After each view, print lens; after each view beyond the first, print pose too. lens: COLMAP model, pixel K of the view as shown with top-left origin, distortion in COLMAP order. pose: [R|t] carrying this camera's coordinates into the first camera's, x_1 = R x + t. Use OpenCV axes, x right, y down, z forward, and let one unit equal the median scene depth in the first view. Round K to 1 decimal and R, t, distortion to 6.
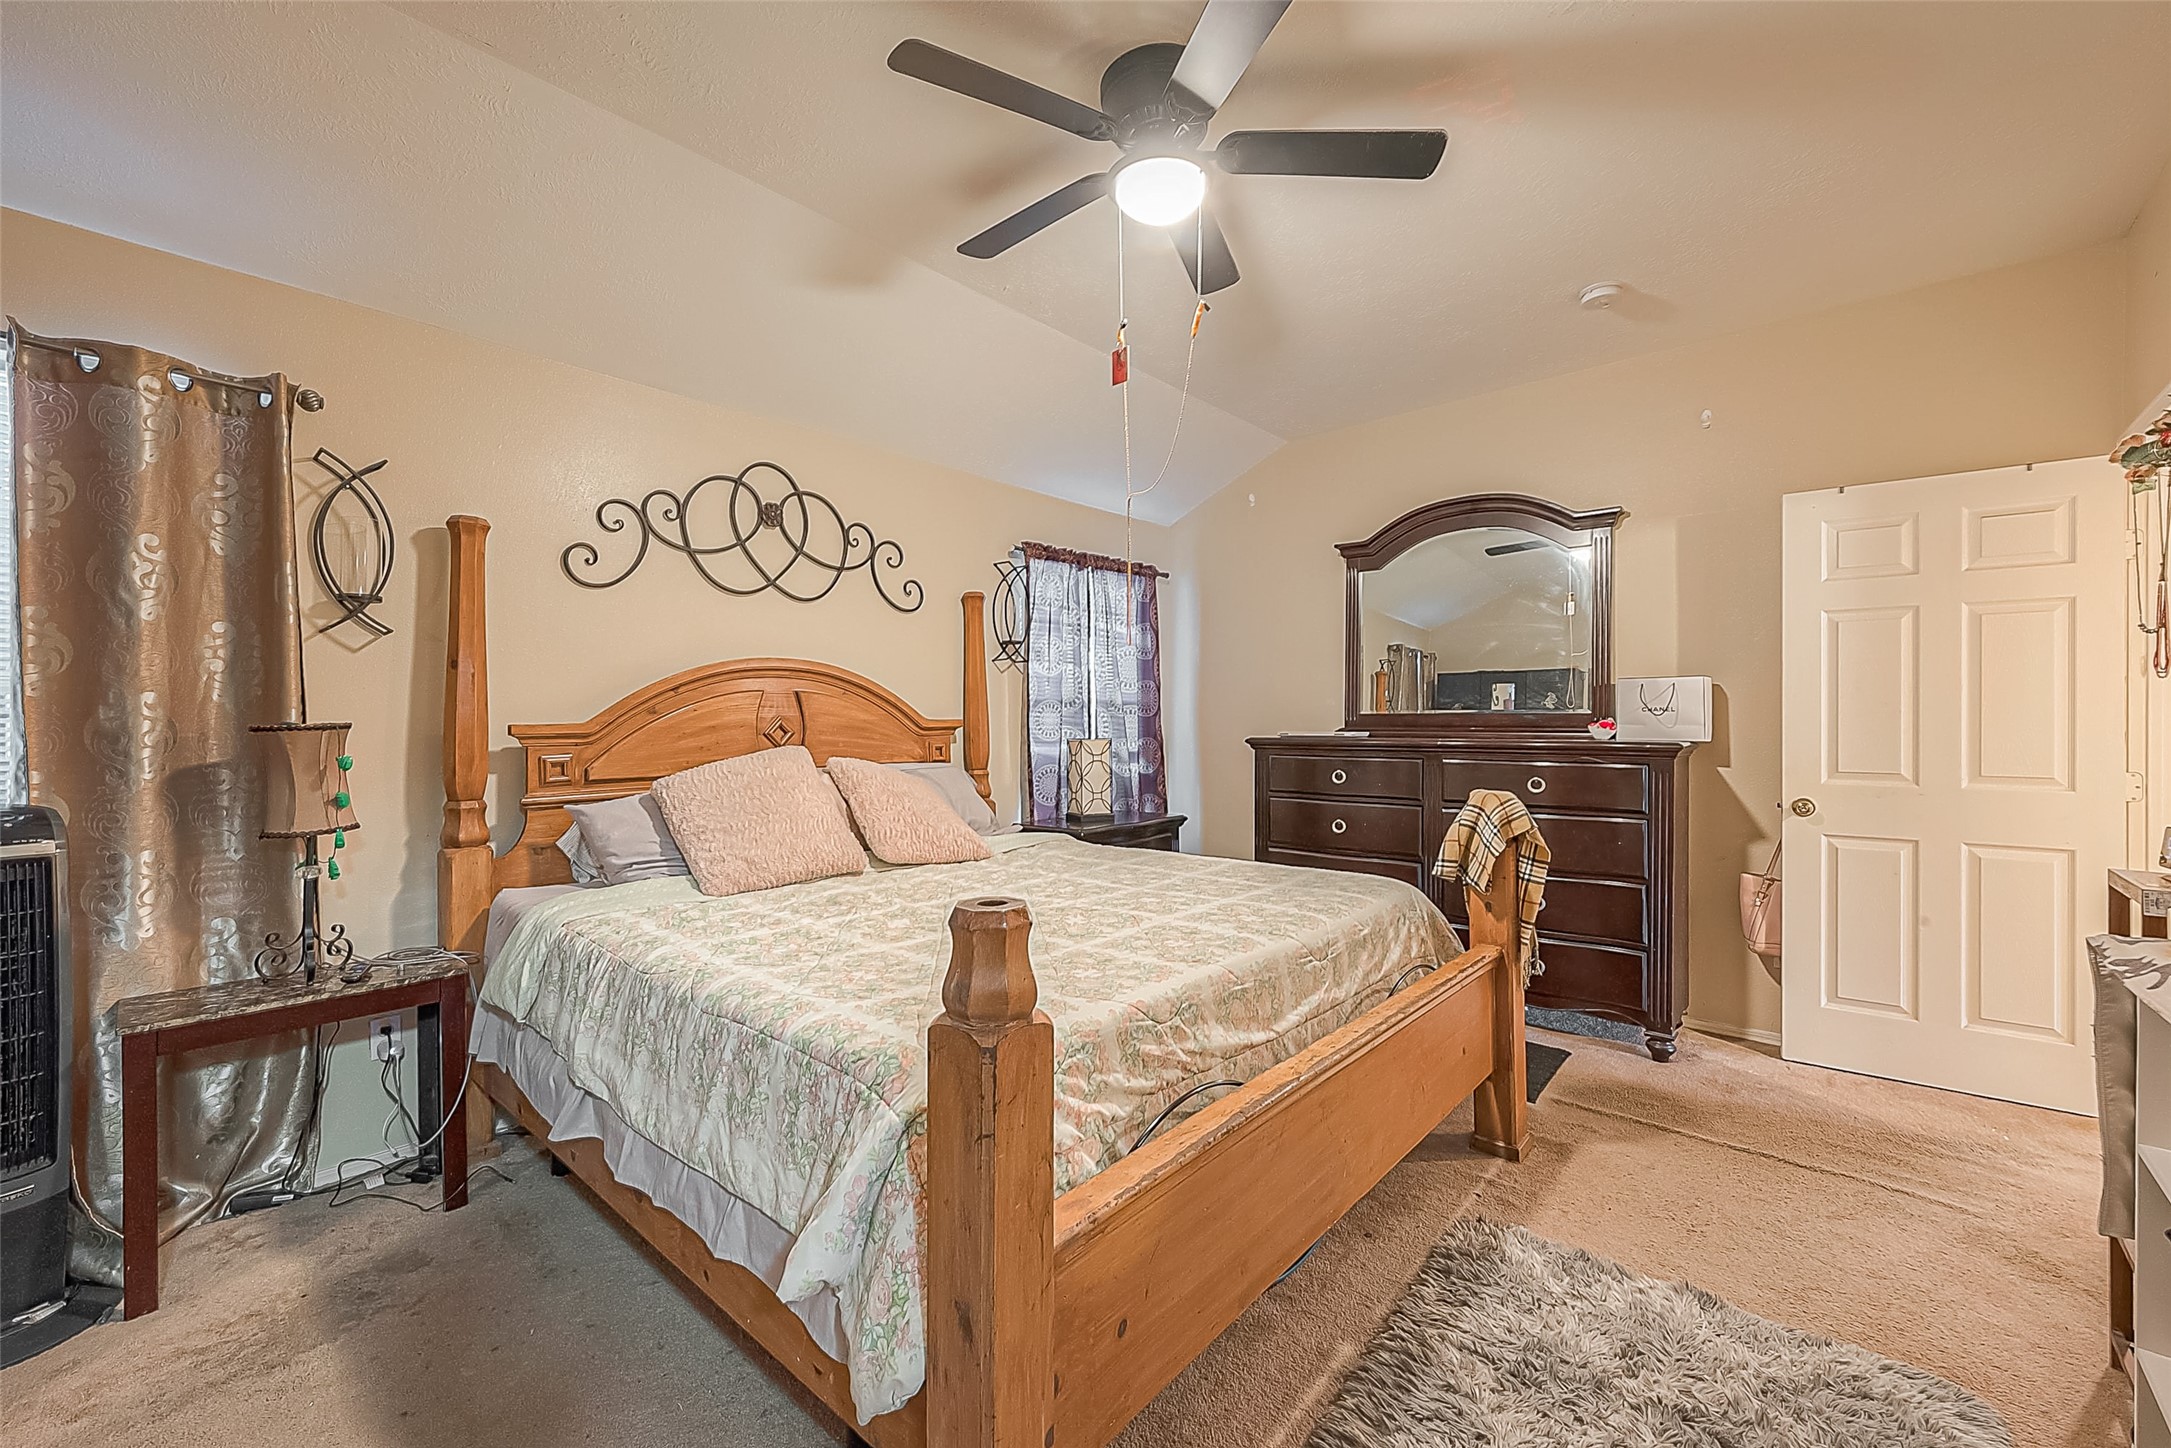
lens RADIAL K [[884.9, 0, 1037.6], [0, 884.9, 723.5], [0, 0, 1]] dist [0.000149, 0.000015]
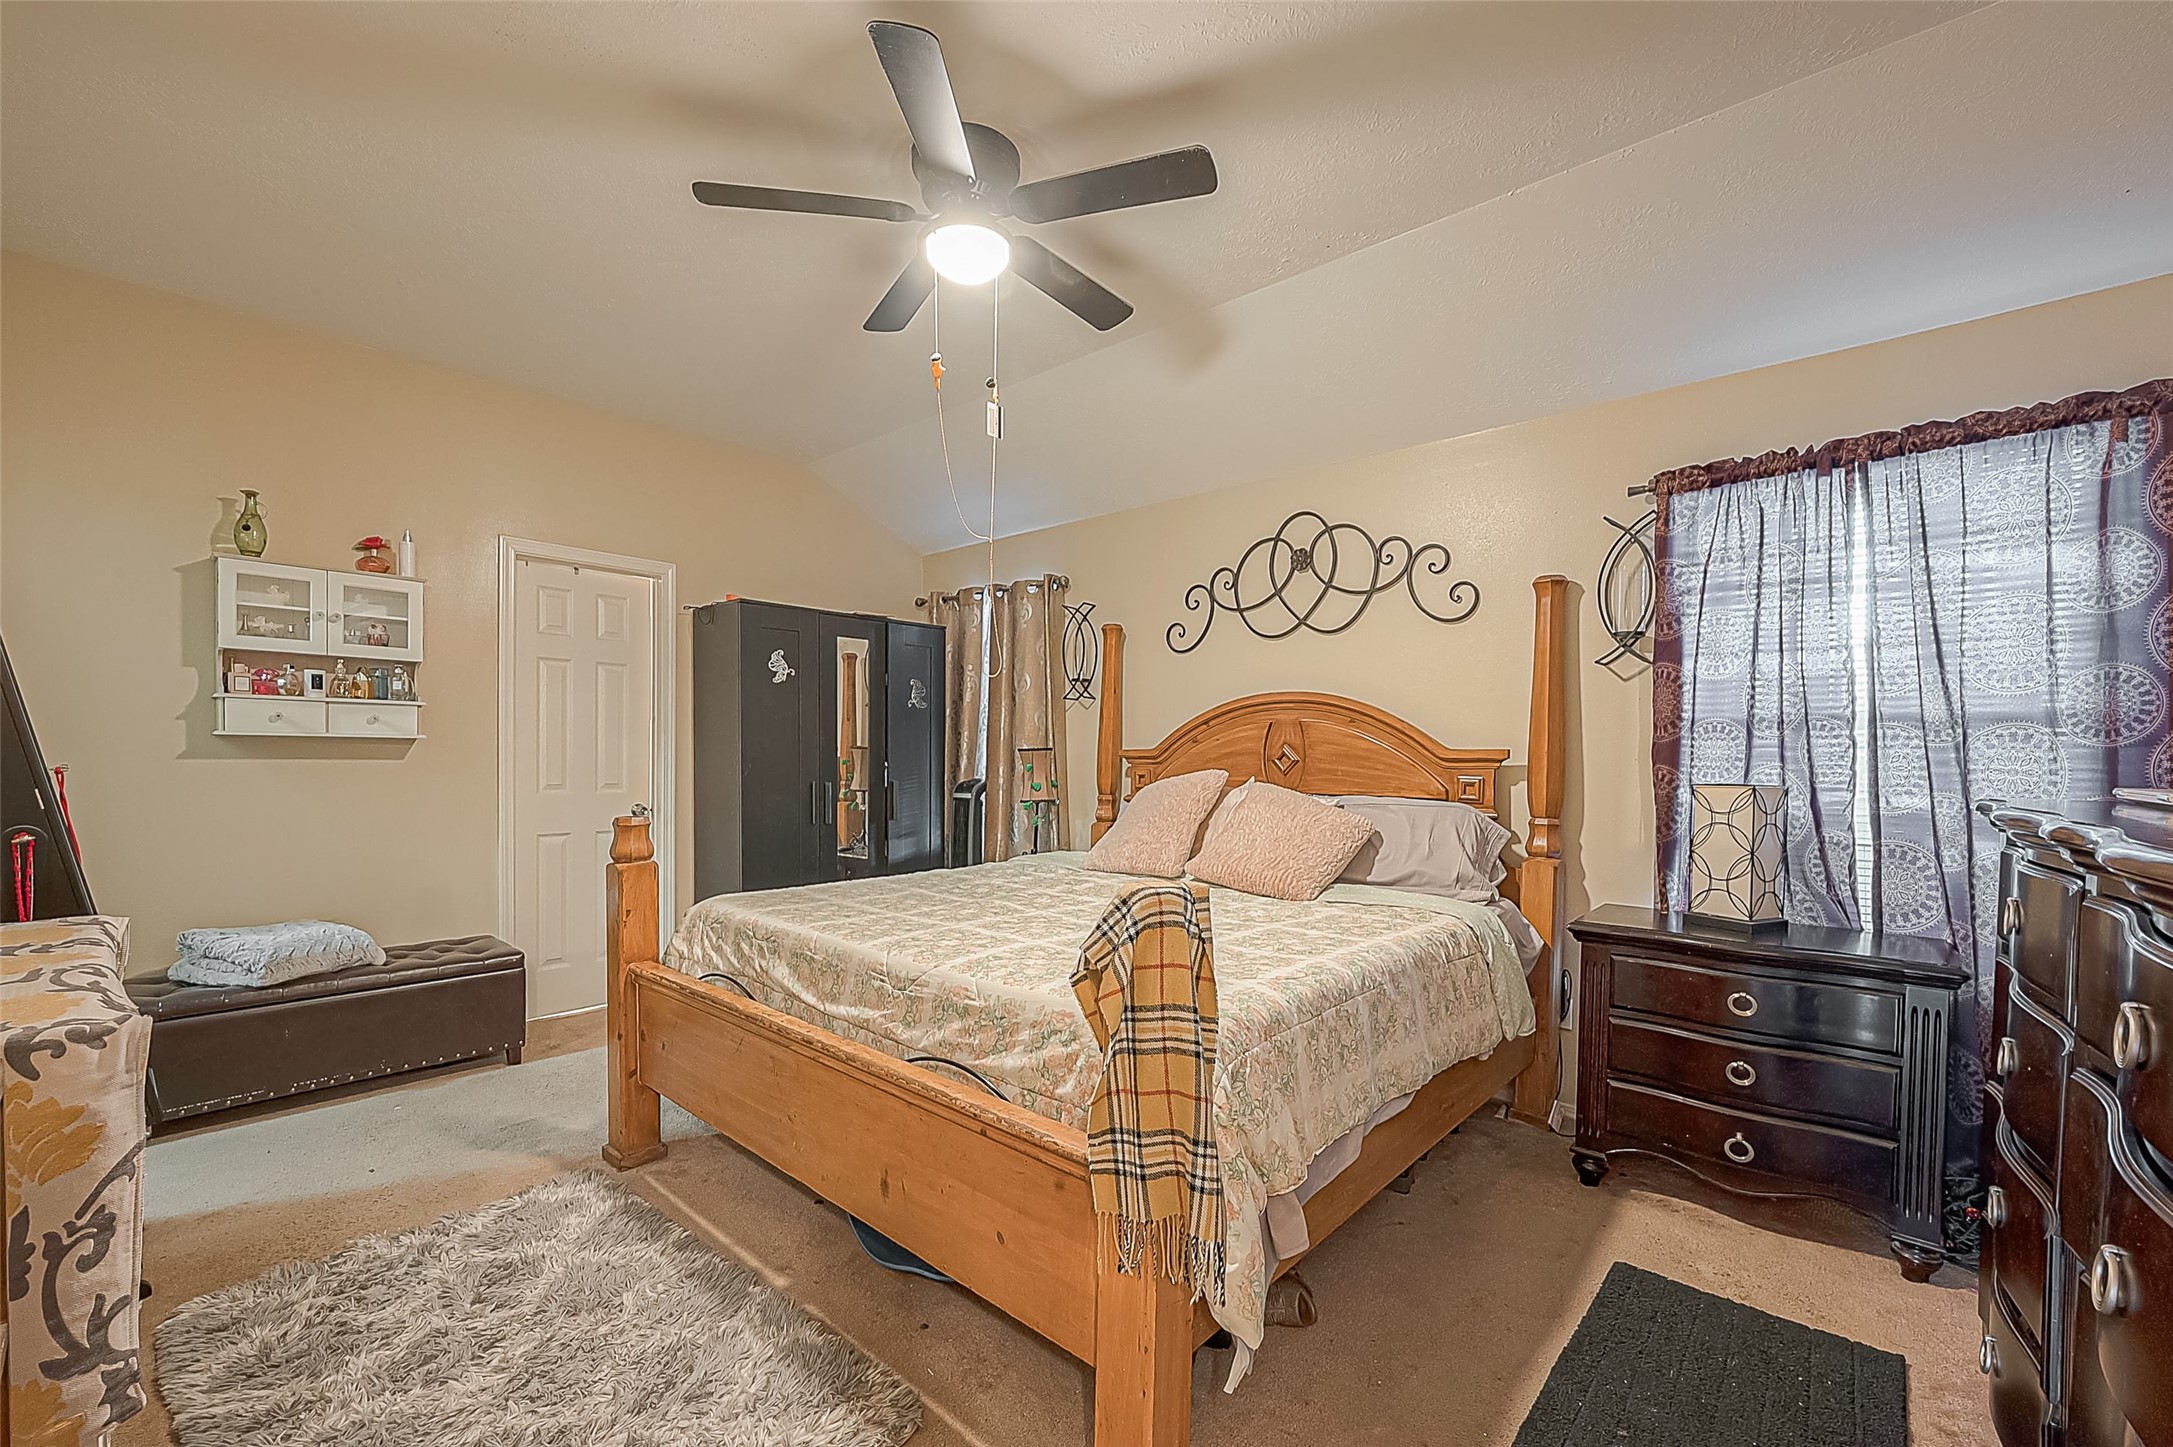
lens RADIAL K [[885.8, 0, 1038.6], [0, 885.8, 722.9], [0, 0, 1]] dist [0.000149, 0.000015]
pose [[-0.012701, -0.021169, -0.999695, 0.768292], [-0.006845, 0.999754, -0.021084, -0.009249], [0.999896, 0.006575, -0.012843, 0.674872]]
